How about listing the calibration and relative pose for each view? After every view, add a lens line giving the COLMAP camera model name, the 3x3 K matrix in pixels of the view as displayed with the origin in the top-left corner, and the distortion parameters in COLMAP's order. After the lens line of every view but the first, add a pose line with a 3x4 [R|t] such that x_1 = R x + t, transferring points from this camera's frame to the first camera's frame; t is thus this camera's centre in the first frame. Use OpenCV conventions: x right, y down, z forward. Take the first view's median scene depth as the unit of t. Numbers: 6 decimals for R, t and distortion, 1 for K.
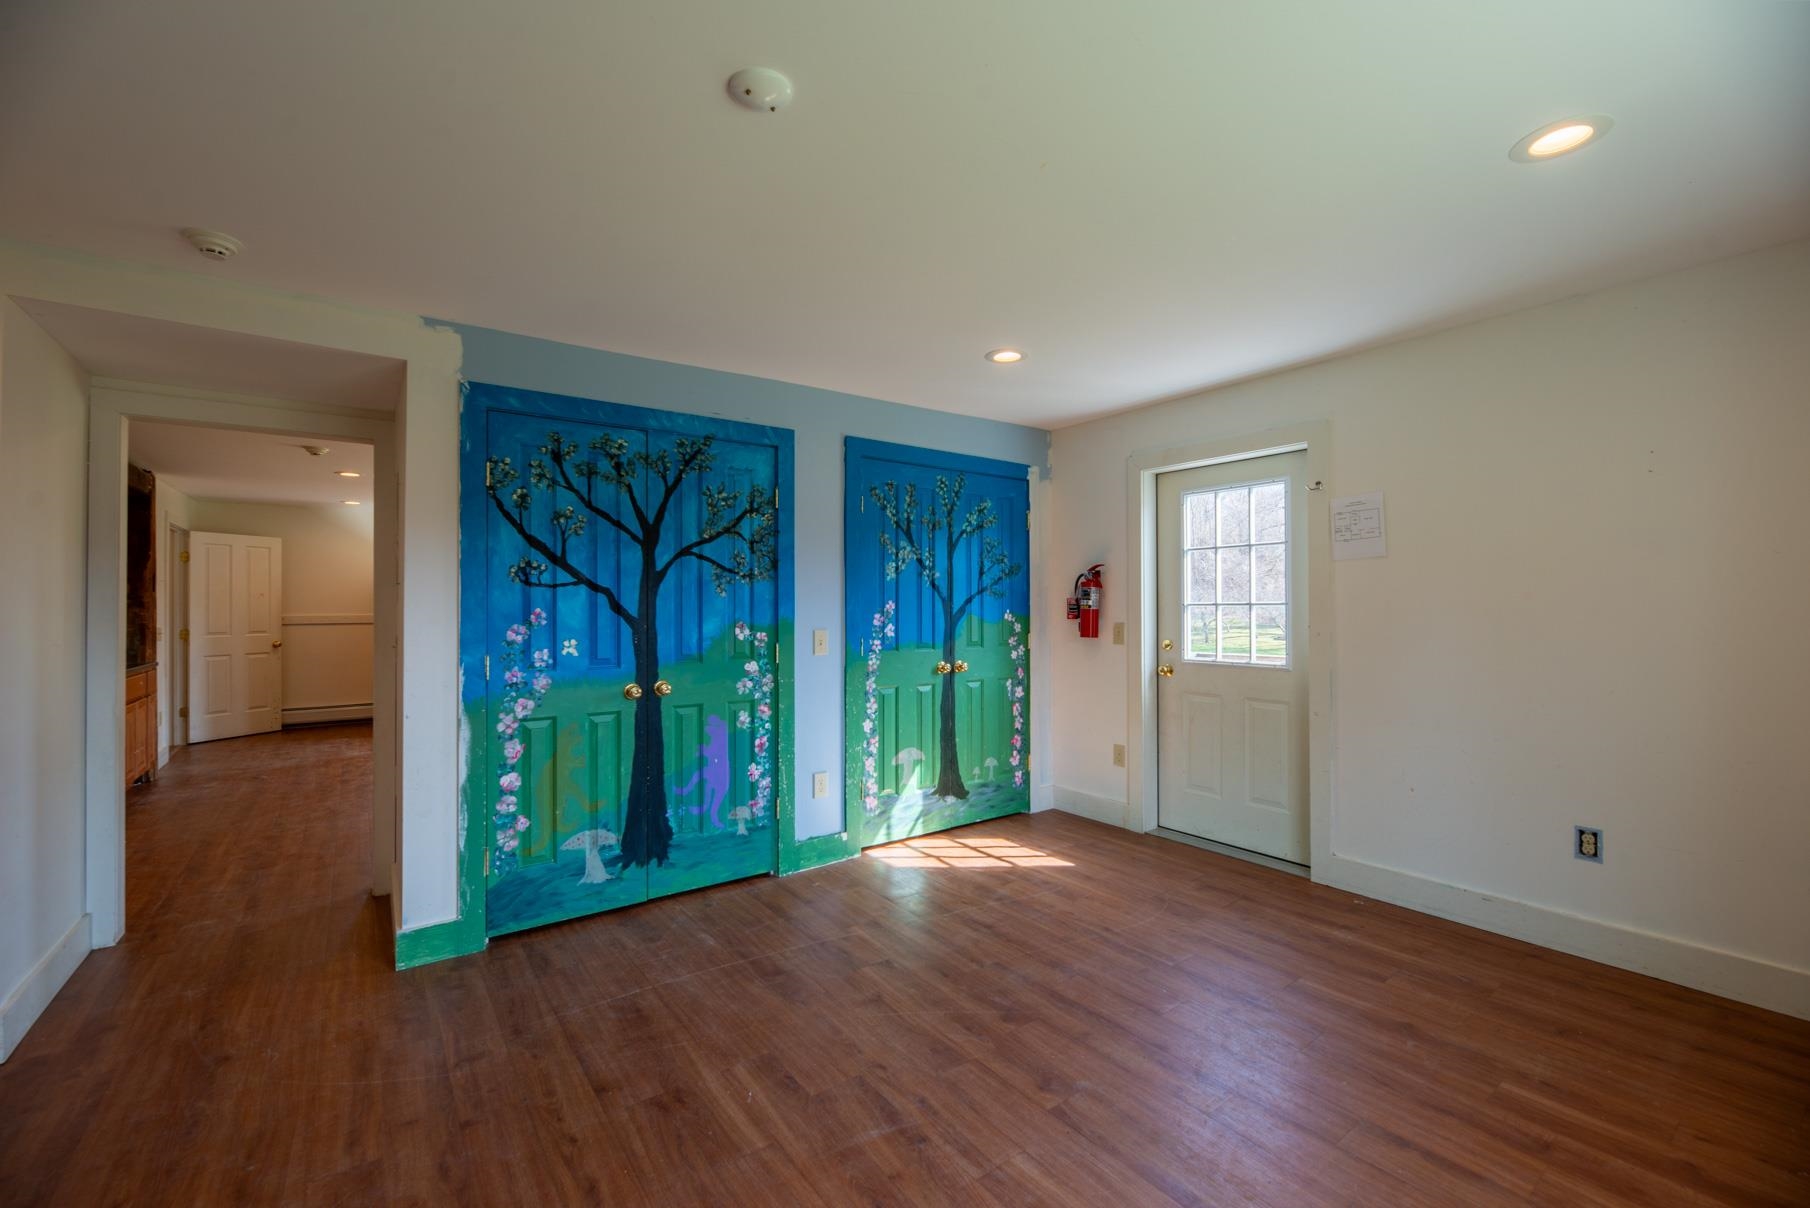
lens RADIAL K [[748.3, 0, 890.5], [0, 748.3, 593.8], [0, 0, 1]] dist [-0.003141, -0.000716]
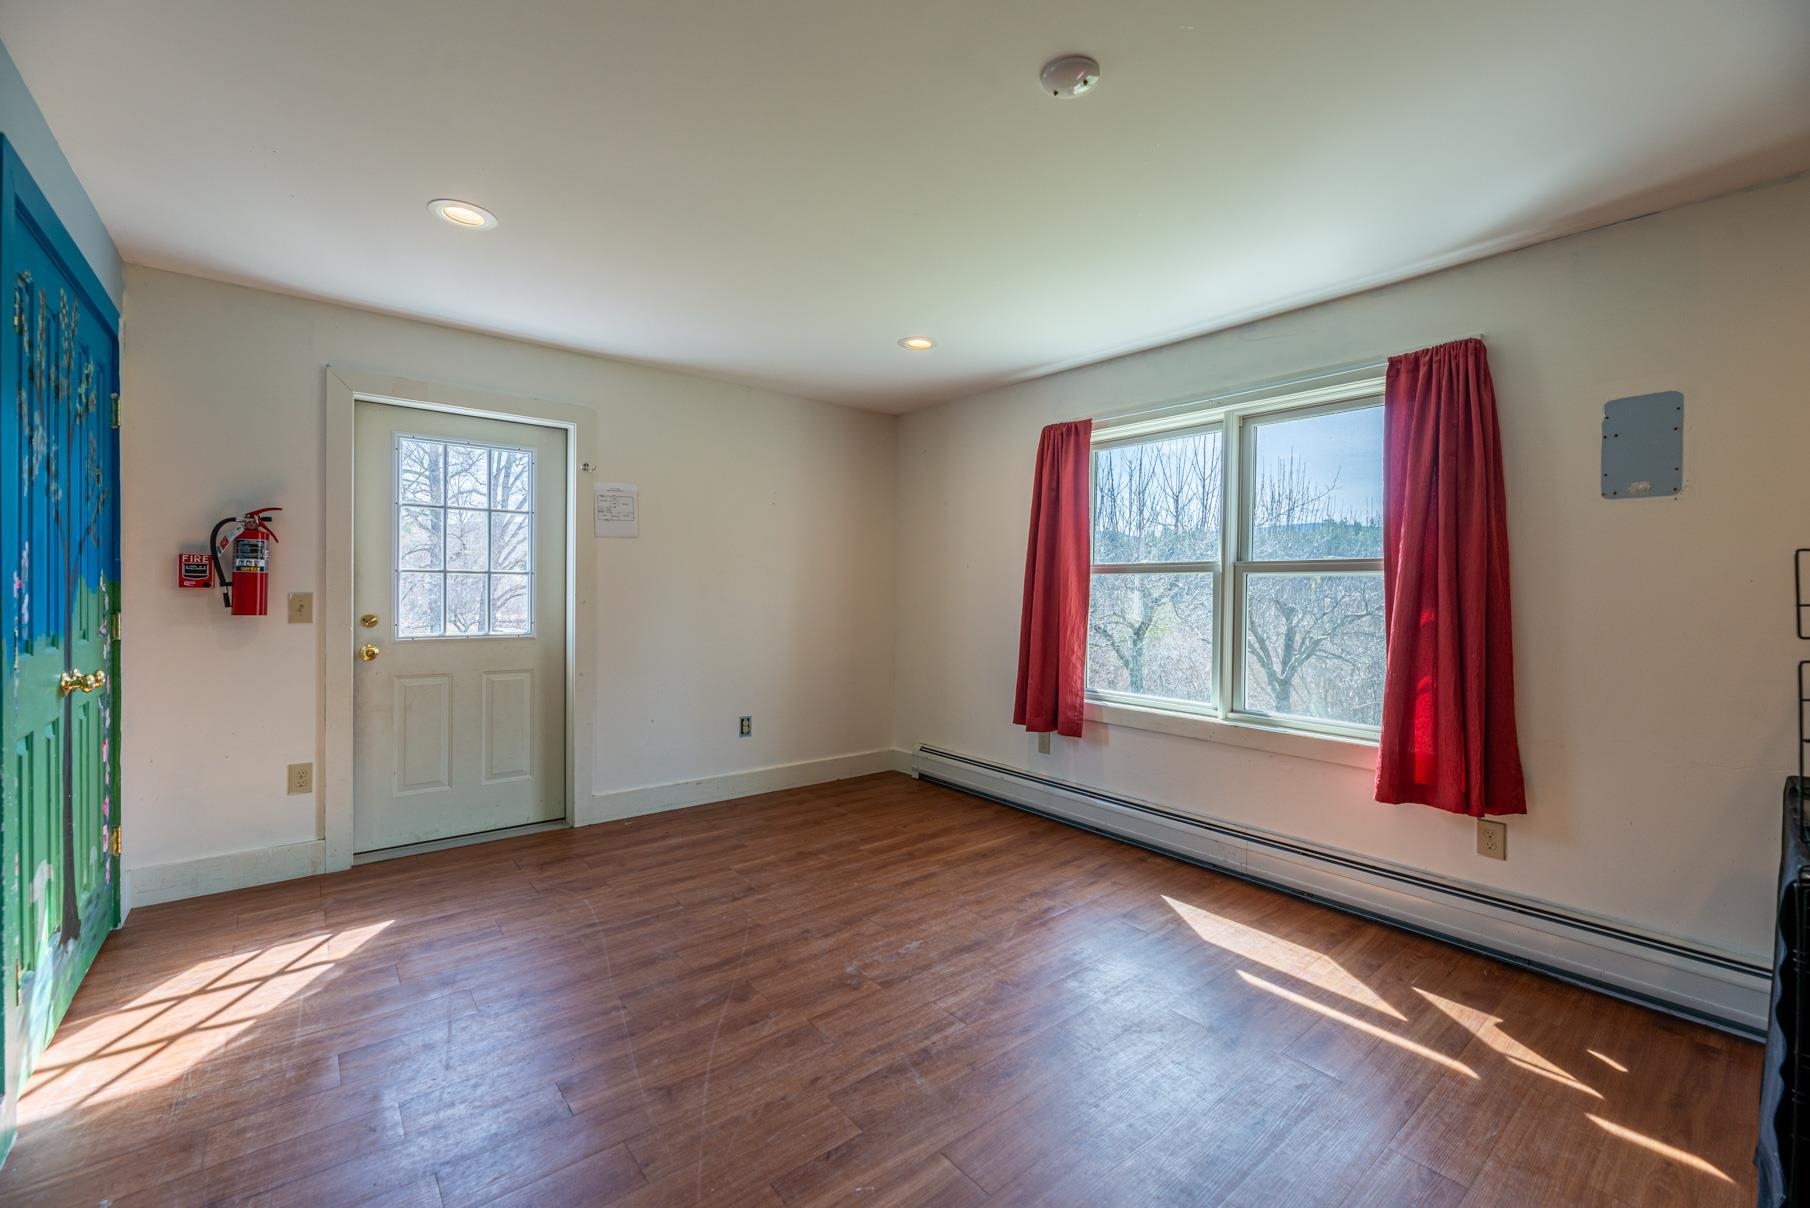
lens RADIAL K [[748.3, 0, 918.3], [0, 748.3, 597.9], [0, 0, 1]] dist [-0.003141, -0.000716]
pose [[-0.075605, -0.008387, 0.997103, -0.530697], [-0.031892, 0.999473, 0.005988, 0.024220], [-0.996628, -0.031347, -0.075832, 0.557712]]
